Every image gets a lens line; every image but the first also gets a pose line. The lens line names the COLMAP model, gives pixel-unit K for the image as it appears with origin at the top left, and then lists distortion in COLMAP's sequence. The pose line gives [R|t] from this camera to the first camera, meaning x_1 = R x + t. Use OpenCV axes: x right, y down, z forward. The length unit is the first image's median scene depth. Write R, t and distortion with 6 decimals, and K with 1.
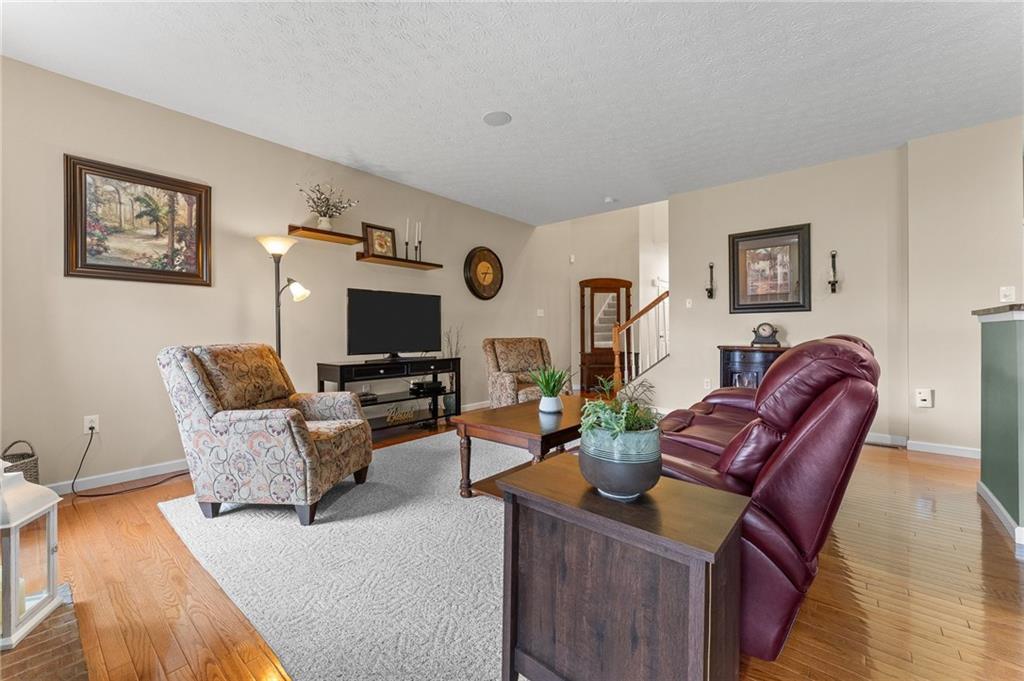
lens RADIAL K [[411.5, 0, 508.7], [0, 411.5, 329.7], [0, 0, 1]] dist [-0.000293, -0.000088]
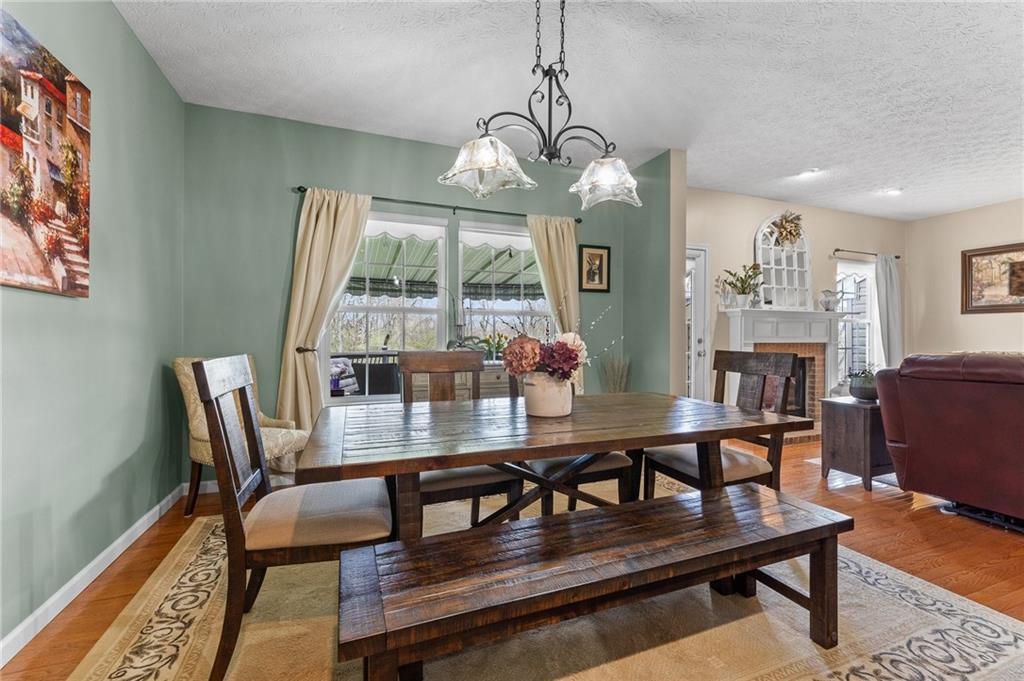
lens RADIAL K [[418.6, 0, 505.8], [0, 418.6, 338.5], [0, 0, 1]] dist [0.001087, -0.000062]
pose [[-0.485745, 0.003079, -0.874095, 1.031559], [0.000906, 0.999995, 0.003019, -0.013901], [0.874100, 0.000675, -0.485746, 0.049570]]
